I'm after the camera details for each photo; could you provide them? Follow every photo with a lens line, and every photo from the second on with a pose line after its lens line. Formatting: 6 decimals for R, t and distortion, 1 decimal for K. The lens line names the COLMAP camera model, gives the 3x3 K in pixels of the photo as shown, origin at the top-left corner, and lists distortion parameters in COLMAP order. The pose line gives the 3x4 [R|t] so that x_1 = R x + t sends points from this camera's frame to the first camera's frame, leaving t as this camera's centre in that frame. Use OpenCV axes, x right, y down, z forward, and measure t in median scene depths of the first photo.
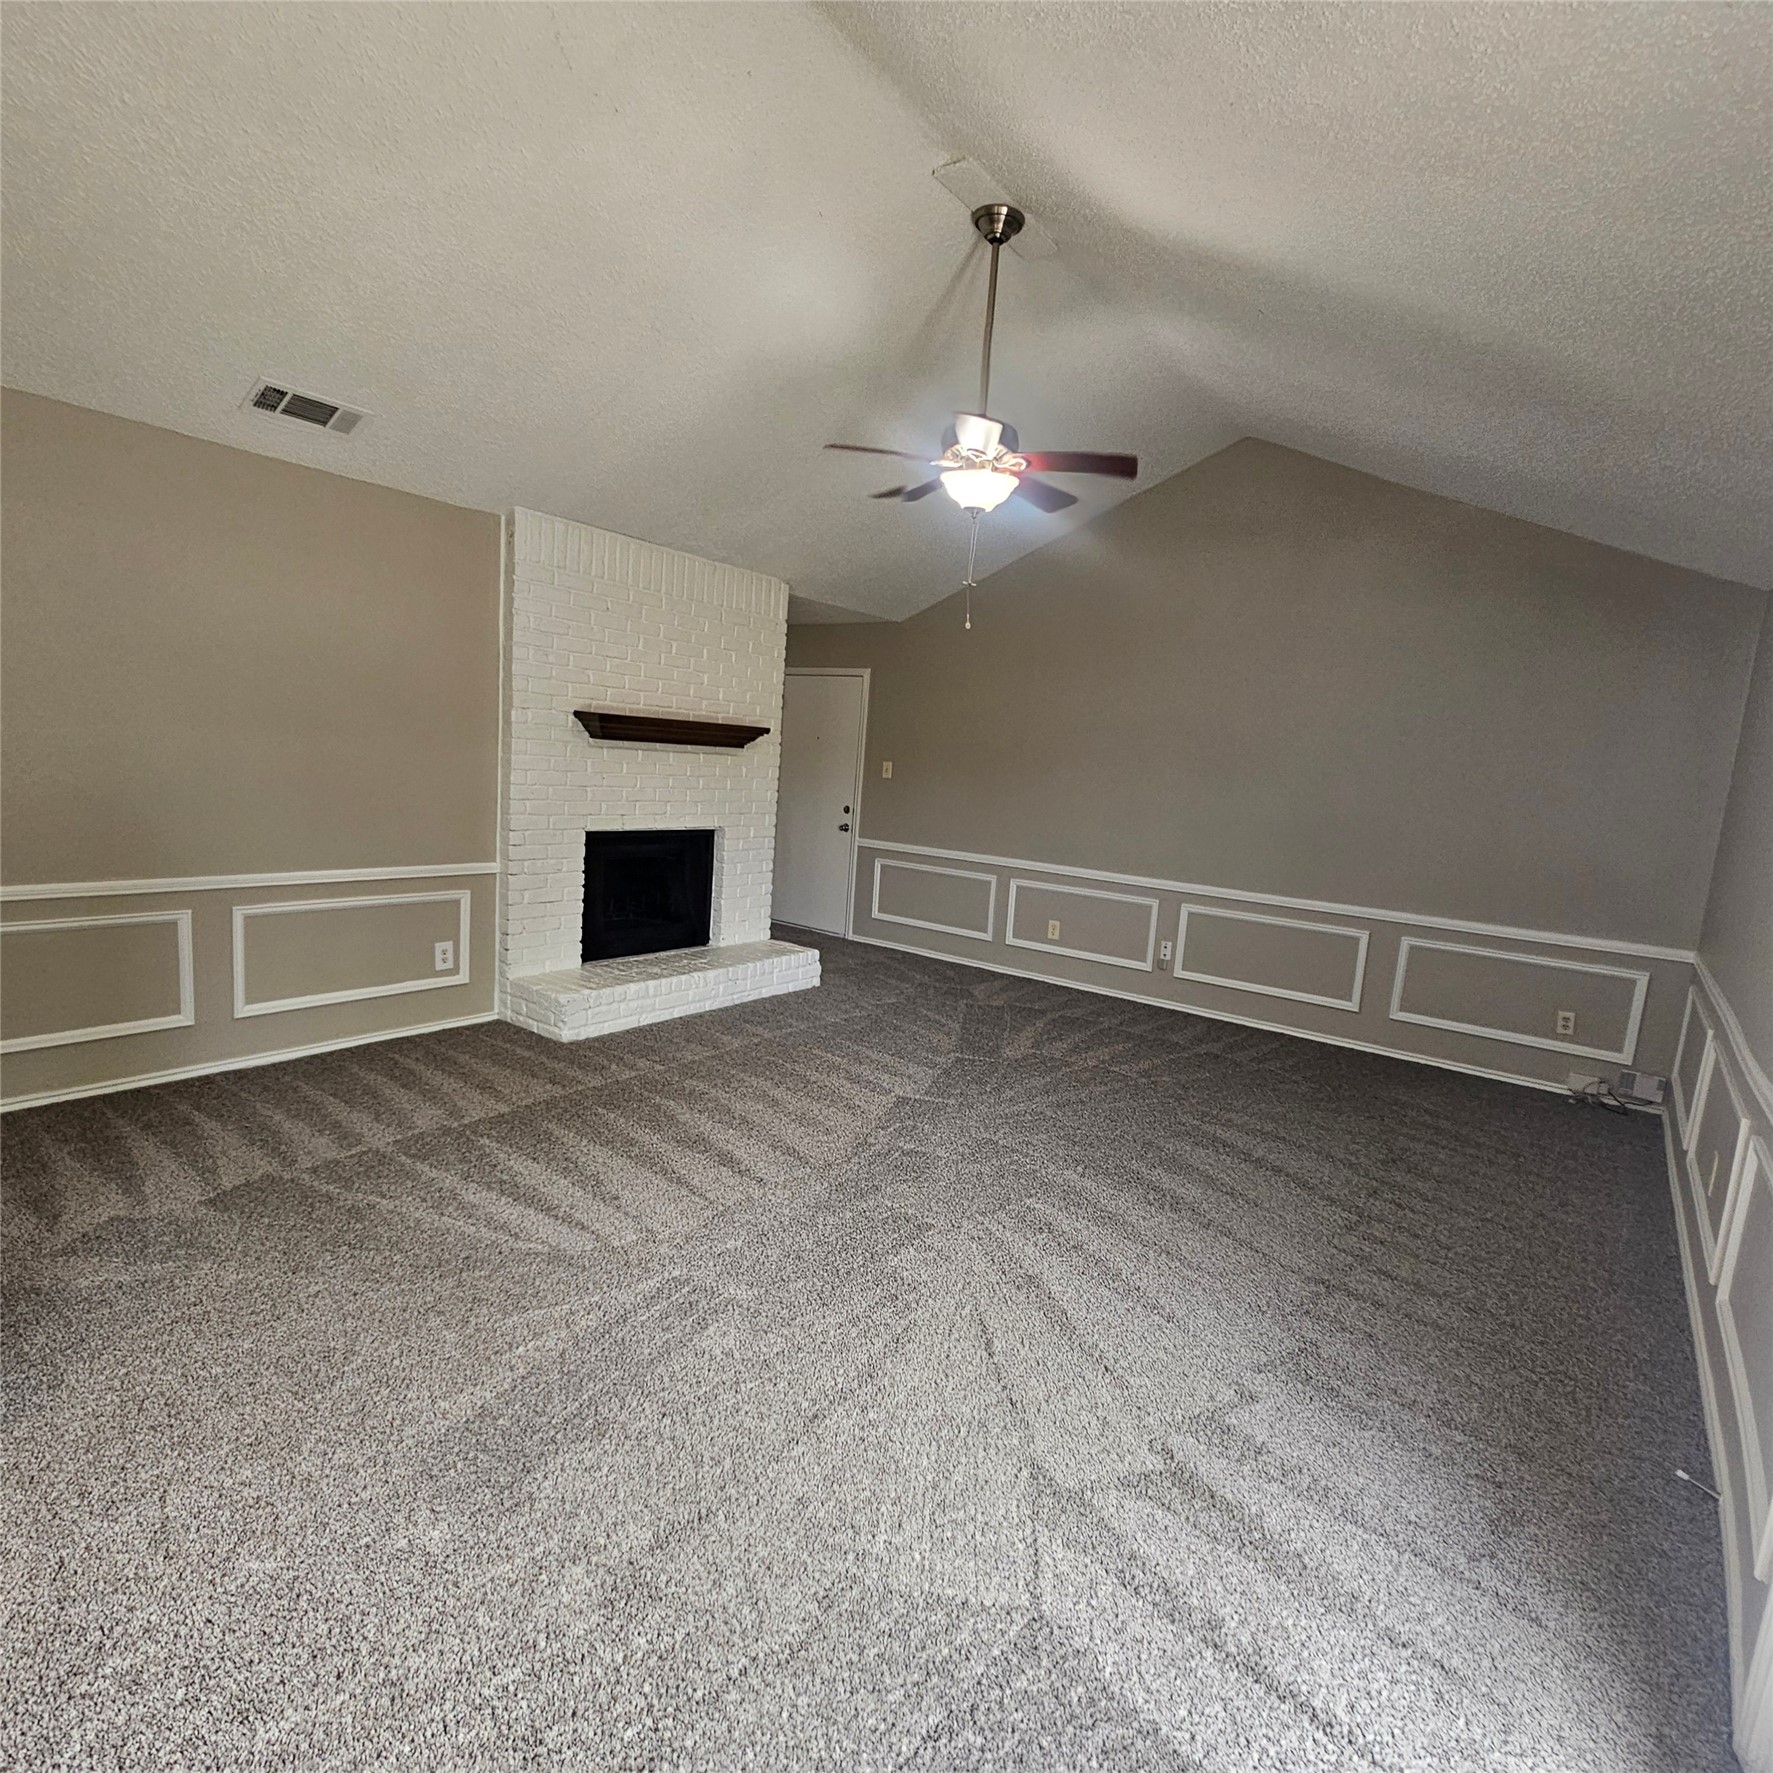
lens RADIAL K [[967.9, 0, 876.5], [0, 967.9, 890.9], [0, 0, 1]] dist [0.002690, -0.001127]
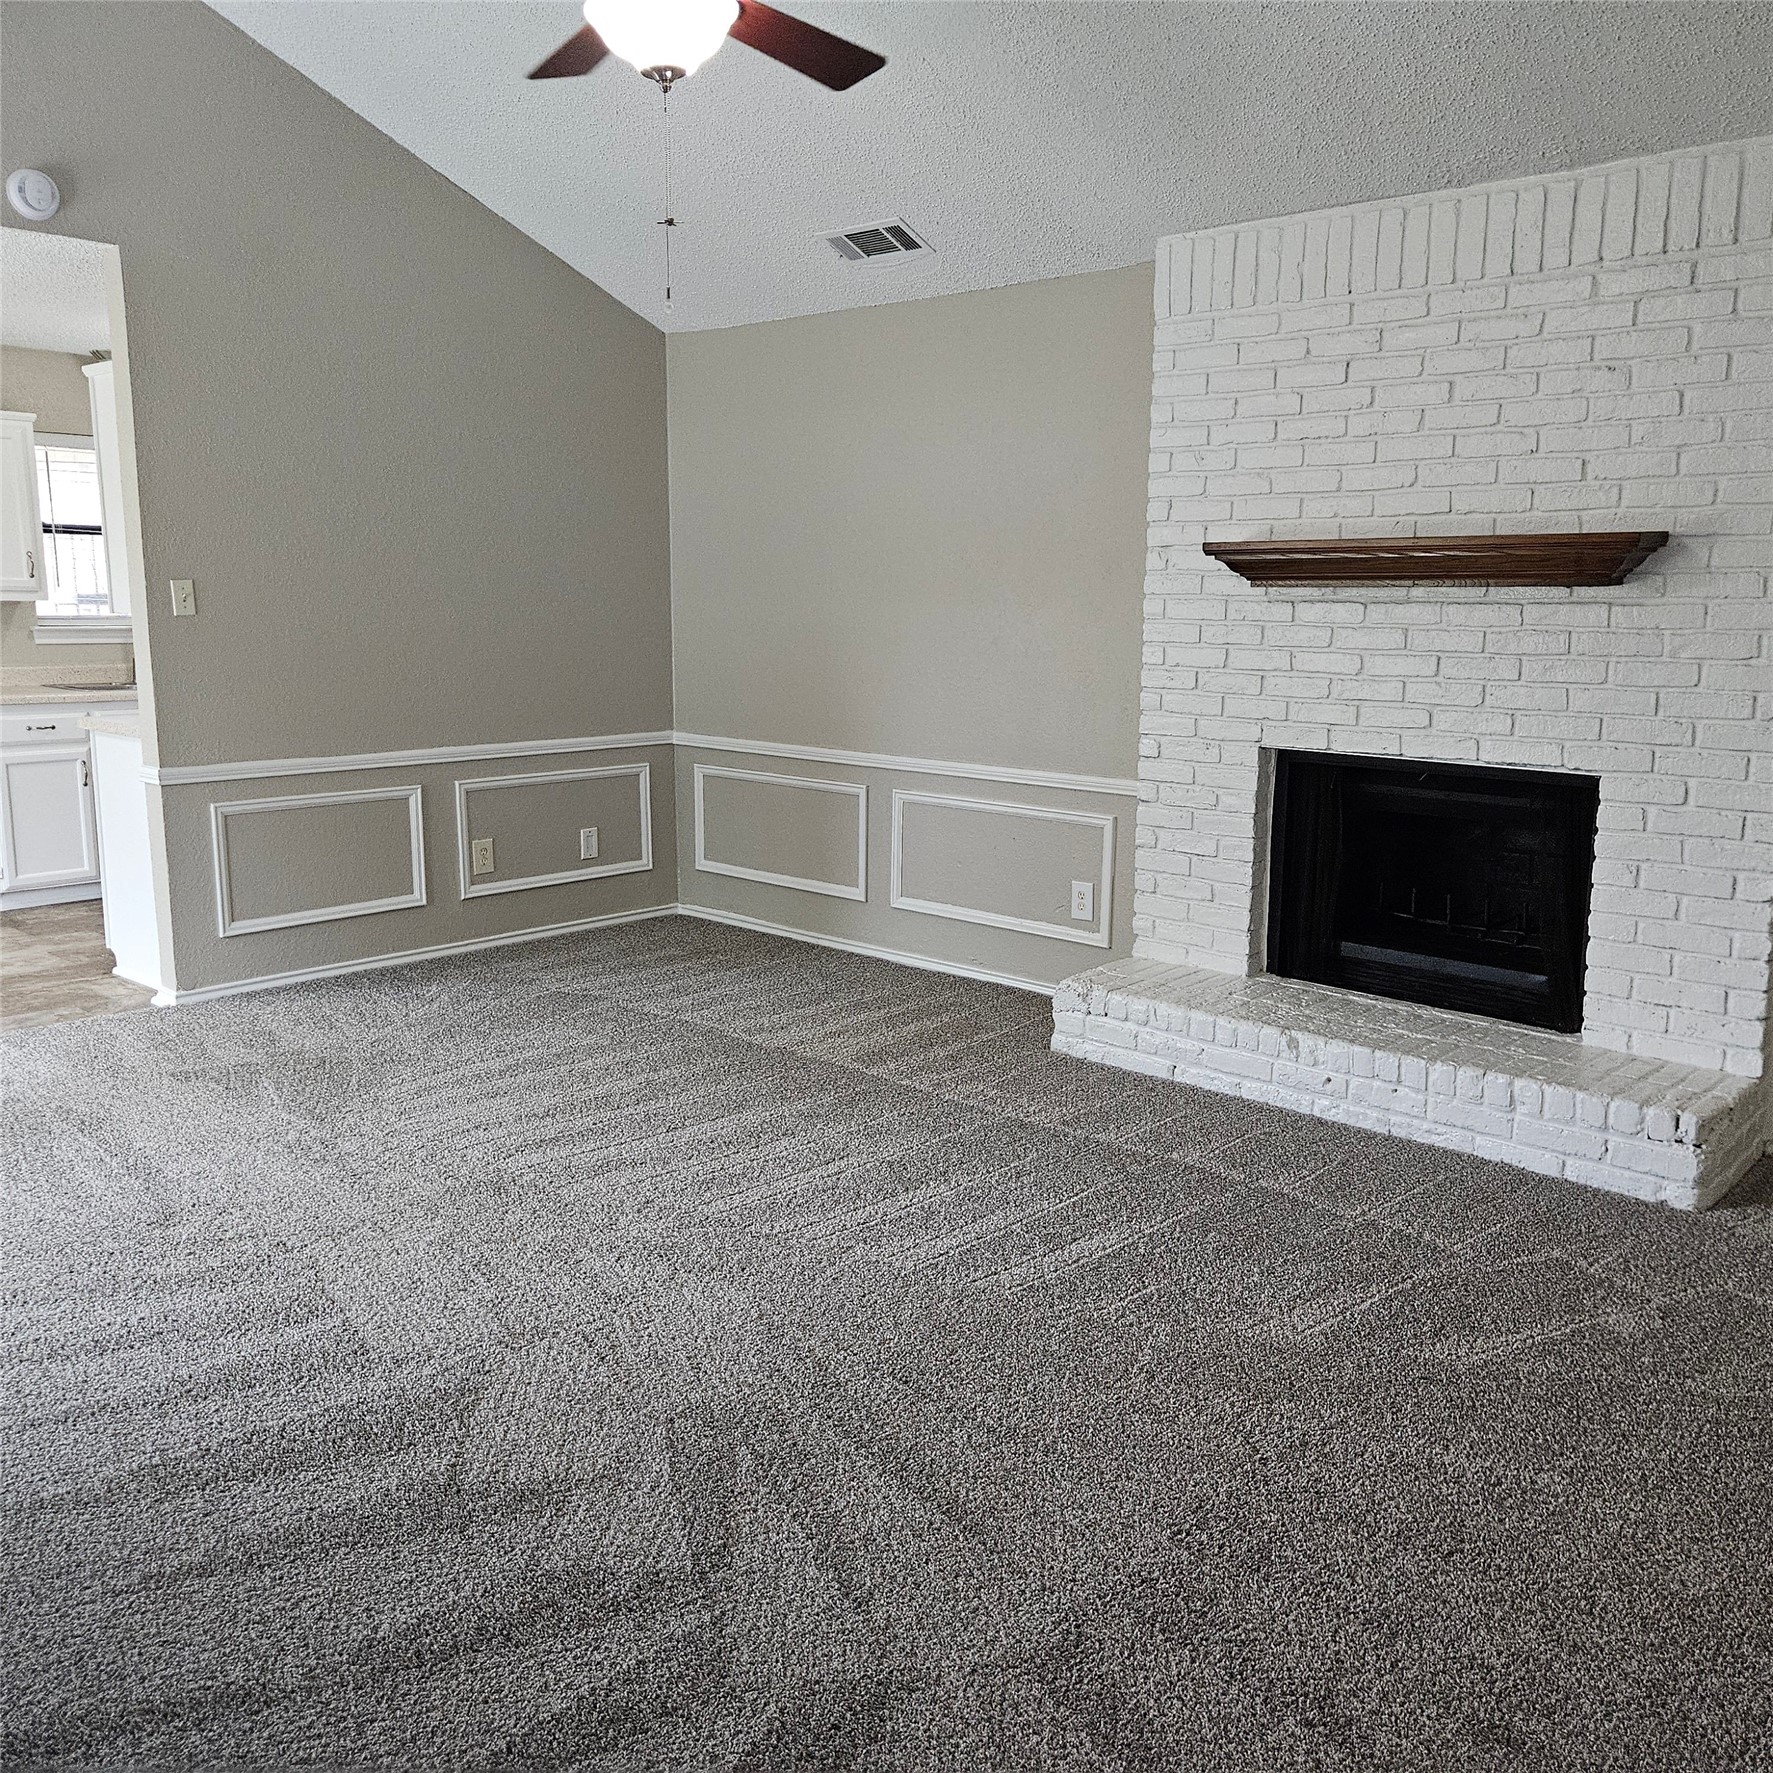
lens RADIAL K [[1579.6, 0, 918.6], [0, 1579.6, 854.5], [0, 0, 1]] dist [0.074650, -0.062455]
pose [[-0.082028, 0.094781, -0.992113, 0.737270], [-0.151654, 0.982688, 0.106419, -0.074628], [0.985024, 0.159187, -0.066234, 0.953123]]
